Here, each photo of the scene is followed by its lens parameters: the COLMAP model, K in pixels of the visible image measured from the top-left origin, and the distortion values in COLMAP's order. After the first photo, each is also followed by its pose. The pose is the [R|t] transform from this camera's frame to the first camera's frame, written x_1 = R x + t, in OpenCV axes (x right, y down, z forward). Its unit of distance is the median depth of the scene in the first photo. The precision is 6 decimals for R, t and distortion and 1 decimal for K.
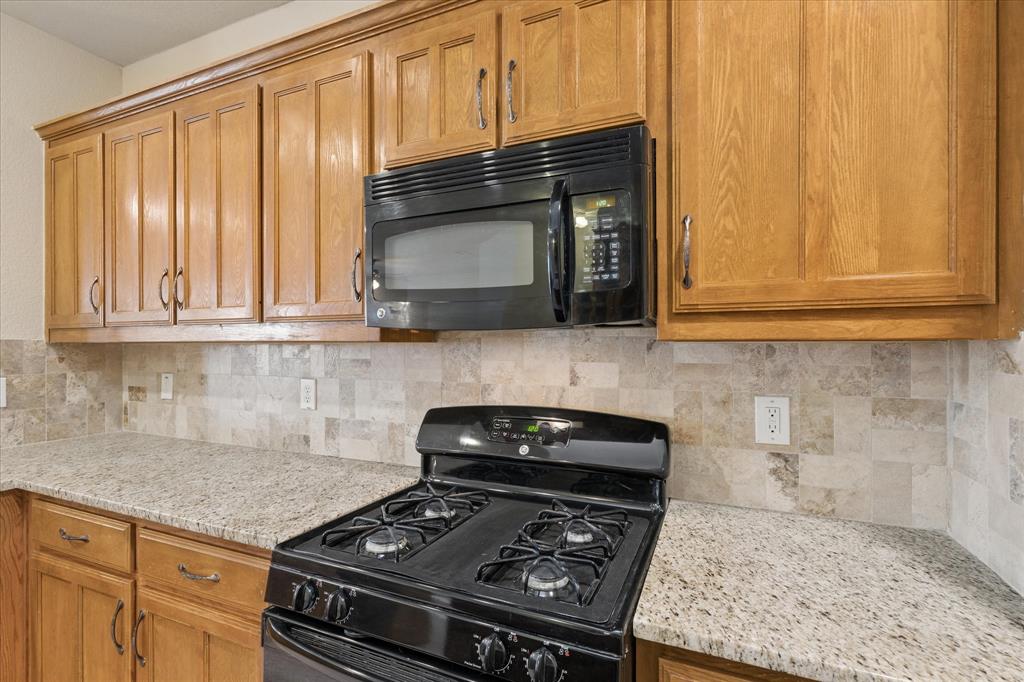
lens RADIAL K [[479.0, 0, 510.9], [0, 479.0, 344.9], [0, 0, 1]] dist [-0.001443, 0.000972]
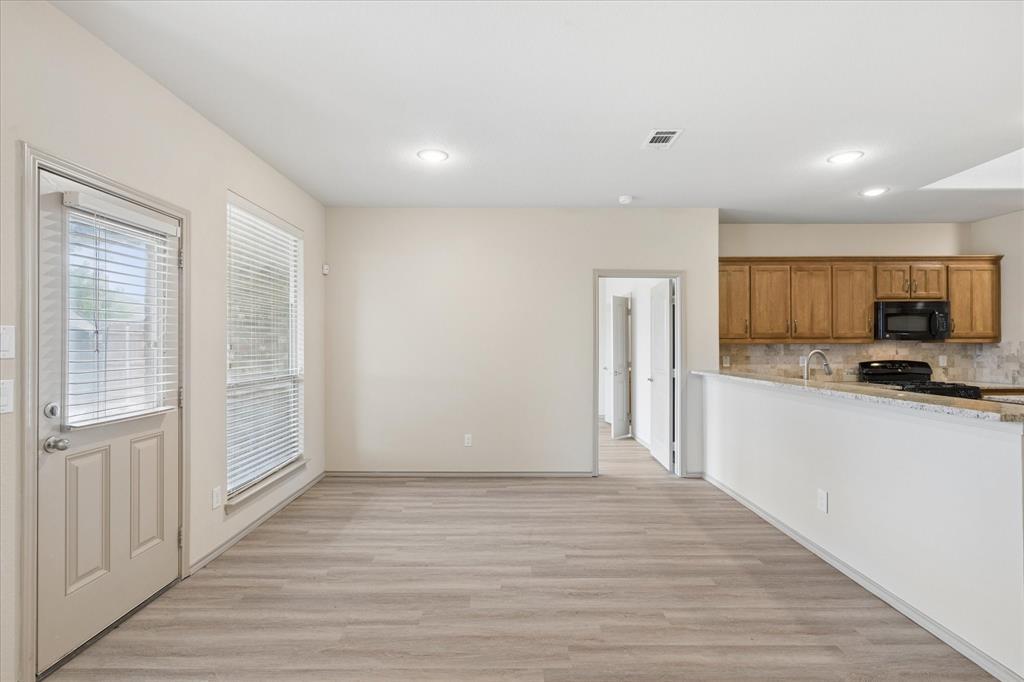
lens RADIAL K [[479.0, 0, 502.2], [0, 479.0, 342.7], [0, 0, 1]] dist [-0.001443, 0.000972]
pose [[0.913246, -0.000494, 0.407409, -4.191063], [0.002985, 0.999981, -0.005478, 0.001023], [-0.407398, 0.006219, 0.913230, -1.167686]]
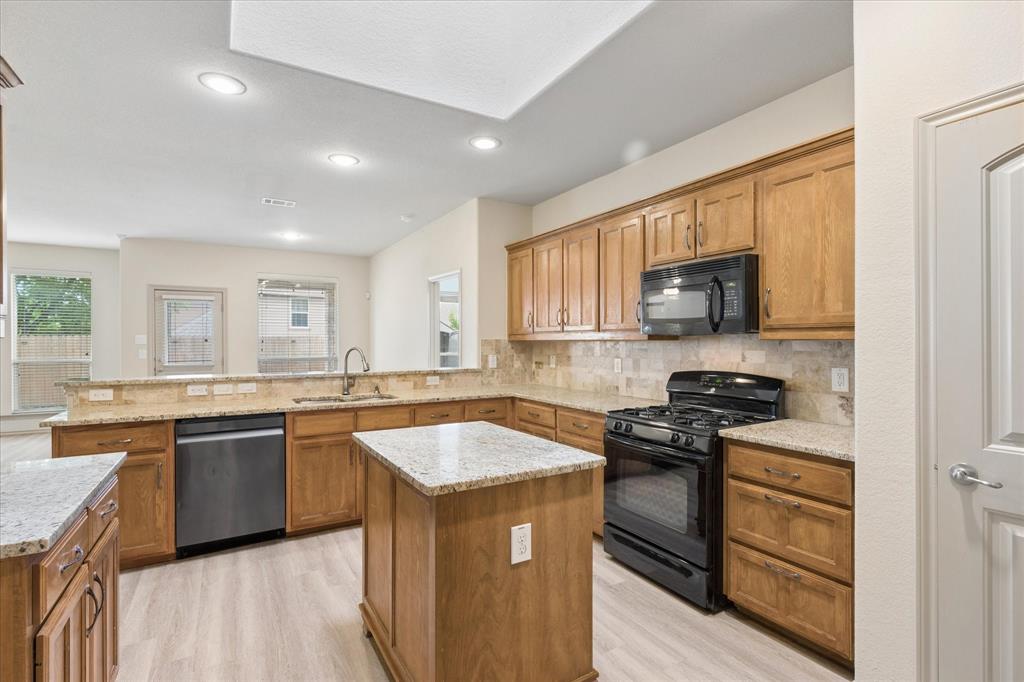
lens RADIAL K [[479.0, 0, 503.6], [0, 479.0, 342.6], [0, 0, 1]] dist [-0.001443, 0.000972]
pose [[0.806991, 0.002160, -0.590560, 0.495511], [-0.000691, 0.999996, 0.002713, -0.000705], [0.590563, -0.001782, 0.806989, -1.192588]]
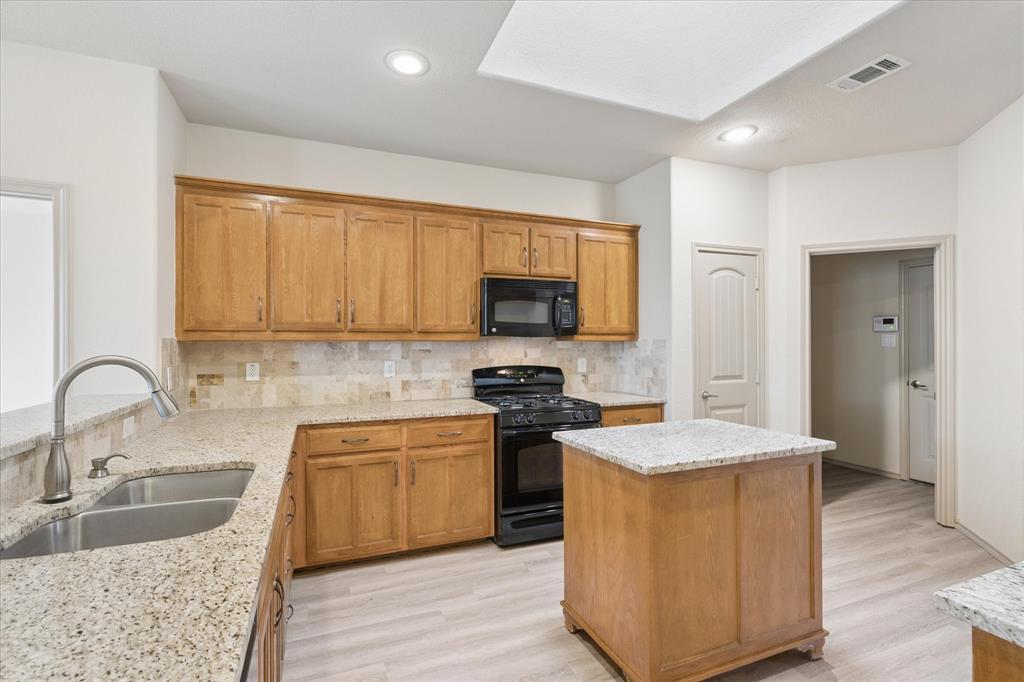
lens RADIAL K [[479.0, 0, 508.3], [0, 479.0, 343.0], [0, 0, 1]] dist [-0.001443, 0.000972]
pose [[0.695320, -0.000903, 0.718700, -1.831574], [0.001214, 0.999999, 0.000082, 0.003979], [-0.718699, 0.000816, 0.695321, -0.782527]]
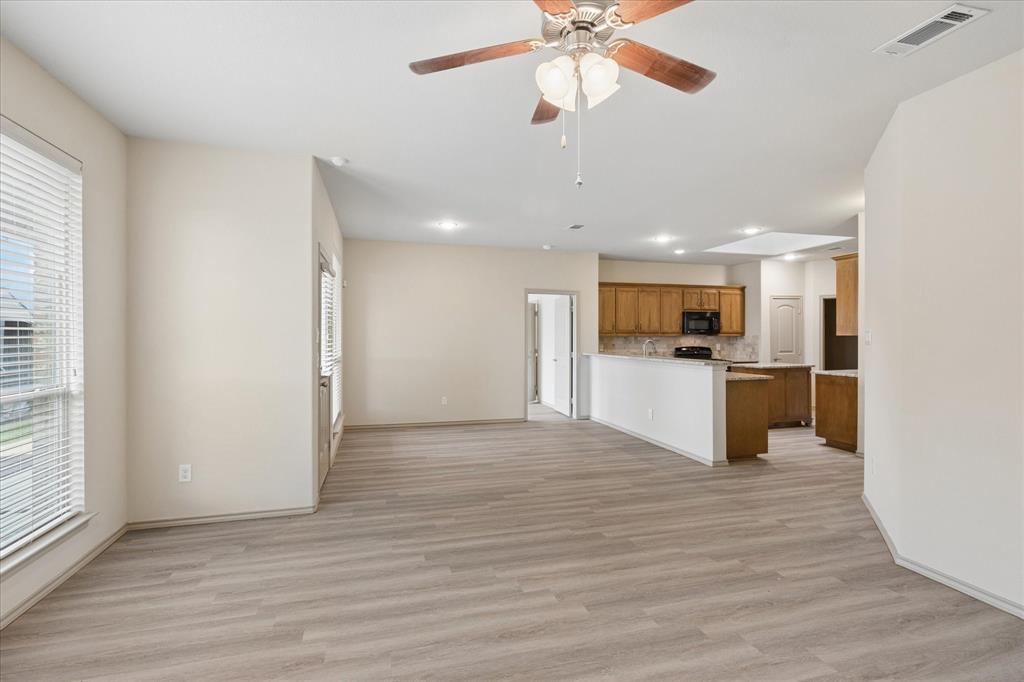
lens RADIAL K [[479.0, 0, 505.5], [0, 479.0, 338.9], [0, 0, 1]] dist [-0.001443, 0.000972]
pose [[0.773011, -0.004110, 0.634379, -5.702533], [0.001803, 0.999989, 0.004281, -0.002864], [-0.634390, -0.002165, 0.773010, -2.257420]]
